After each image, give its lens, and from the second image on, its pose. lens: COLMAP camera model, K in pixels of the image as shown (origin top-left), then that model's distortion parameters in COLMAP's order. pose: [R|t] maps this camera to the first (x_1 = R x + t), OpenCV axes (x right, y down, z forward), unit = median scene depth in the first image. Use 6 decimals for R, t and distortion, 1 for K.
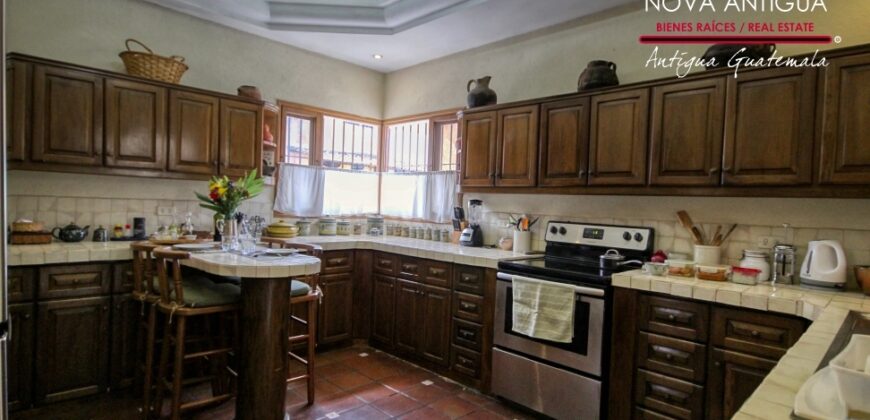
lens RADIAL K [[460.3, 0, 435.0], [0, 460.3, 210.0], [0, 0, 1]] dist [0.000333, 0.000418]
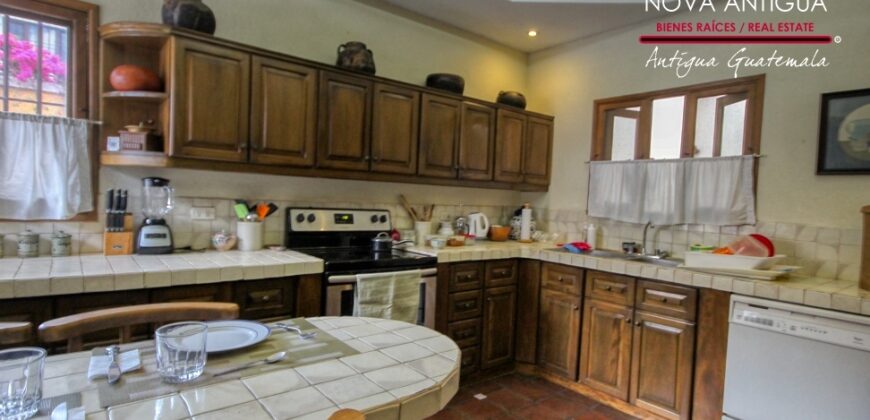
lens RADIAL K [[460.3, 0, 435.0], [0, 460.3, 210.0], [0, 0, 1]] dist [0.000333, 0.000418]
pose [[0.107953, -0.063929, 0.992098, -0.639991], [-0.026736, 0.997383, 0.067179, -0.040666], [-0.993796, -0.033777, 0.105961, 0.739670]]
